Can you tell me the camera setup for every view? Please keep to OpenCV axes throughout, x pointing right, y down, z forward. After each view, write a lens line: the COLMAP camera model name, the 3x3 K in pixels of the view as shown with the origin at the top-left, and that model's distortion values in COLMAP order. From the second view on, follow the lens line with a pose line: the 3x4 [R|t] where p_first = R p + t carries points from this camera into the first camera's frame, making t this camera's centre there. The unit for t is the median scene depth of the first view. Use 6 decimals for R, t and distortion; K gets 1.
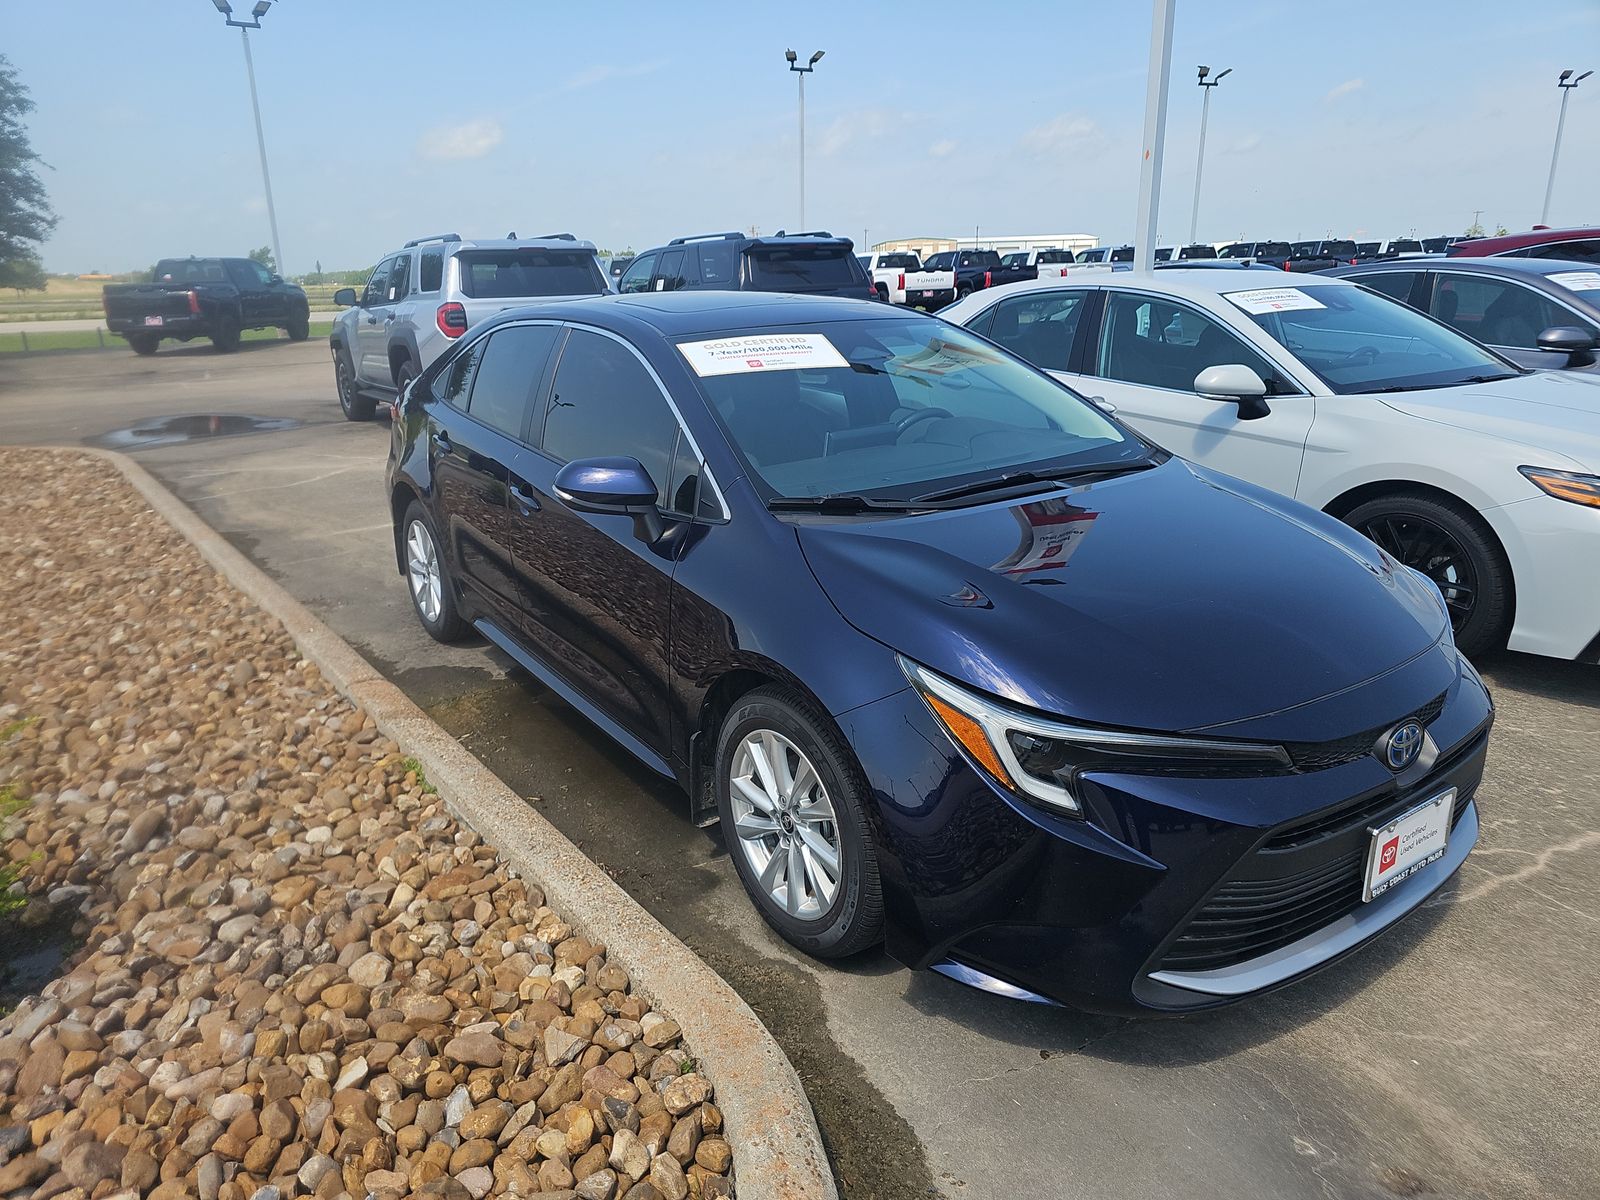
lens RADIAL K [[1091.3, 0, 792.4], [0, 1091.3, 593.8], [0, 0, 1]] dist [0.026811, -0.015902]
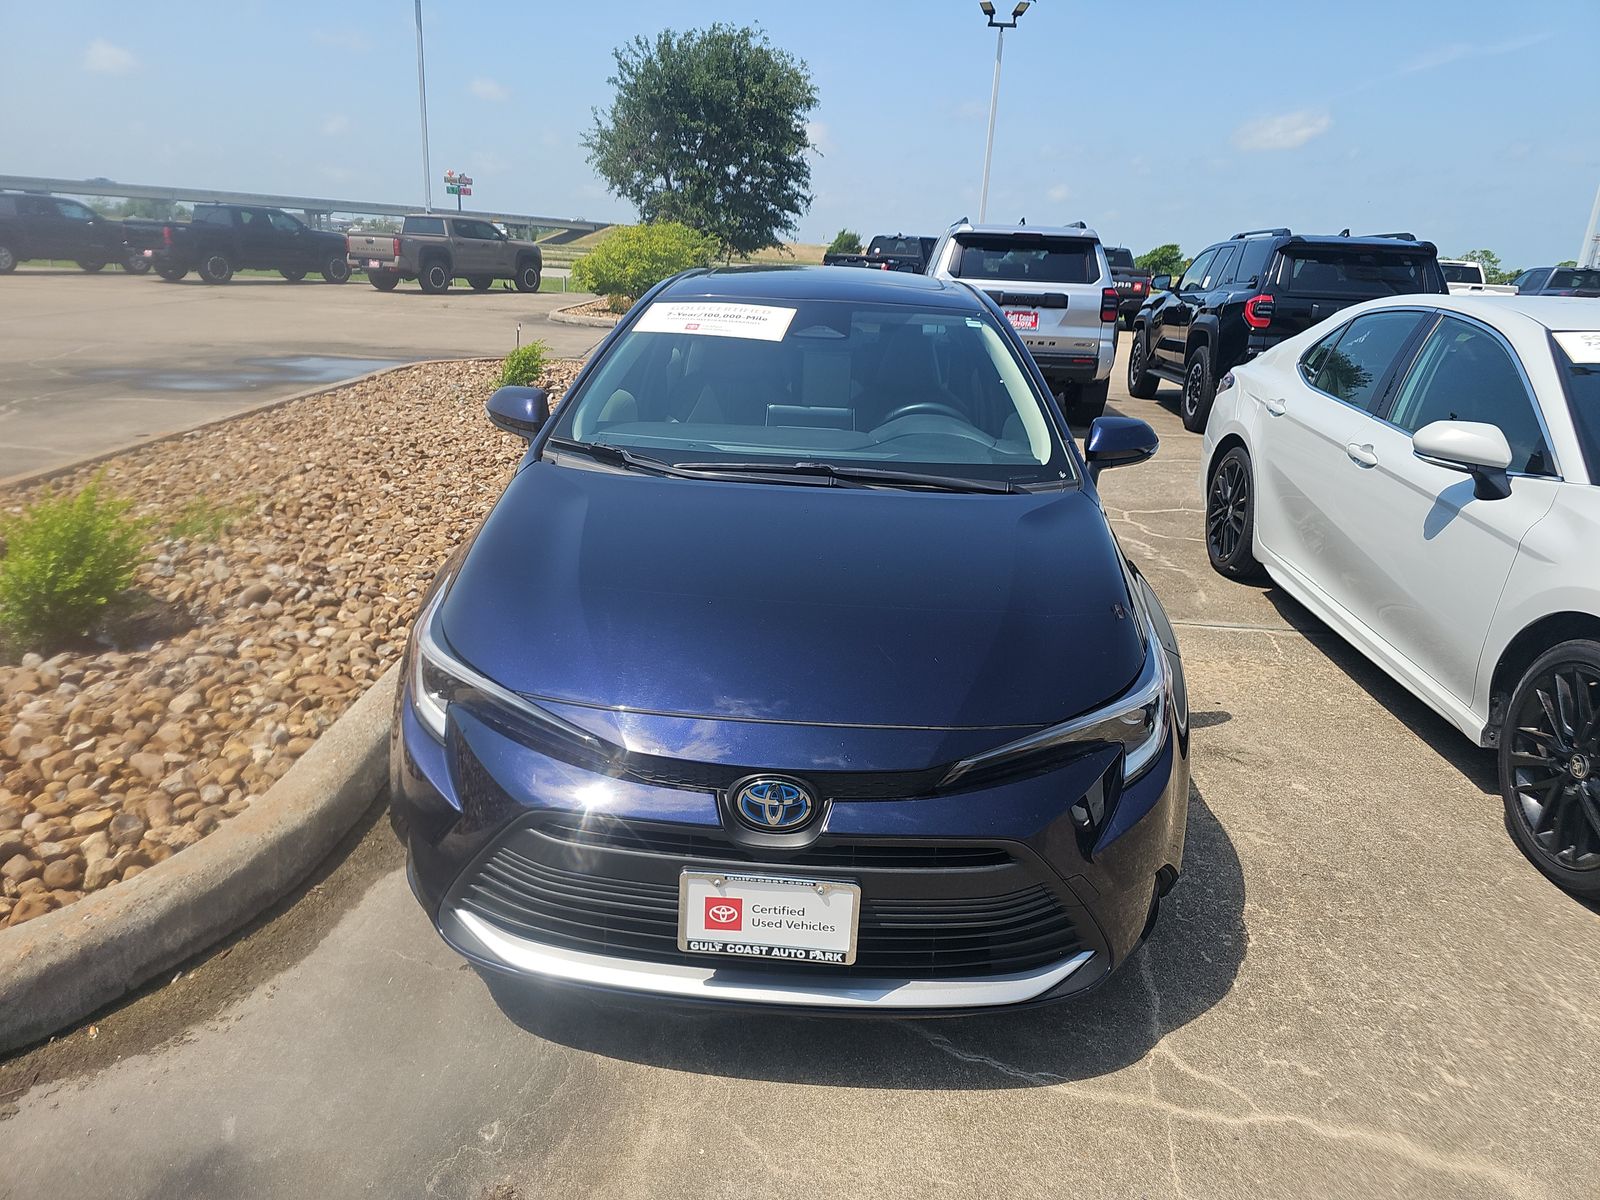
lens RADIAL K [[1091.3, 0, 792.3], [0, 1091.3, 601.5], [0, 0, 1]] dist [0.026811, -0.015902]
pose [[0.780917, 0.245458, -0.574385, 0.252799], [-0.238115, 0.967100, 0.089547, -0.025140], [0.577468, 0.066841, 0.813673, 0.071621]]
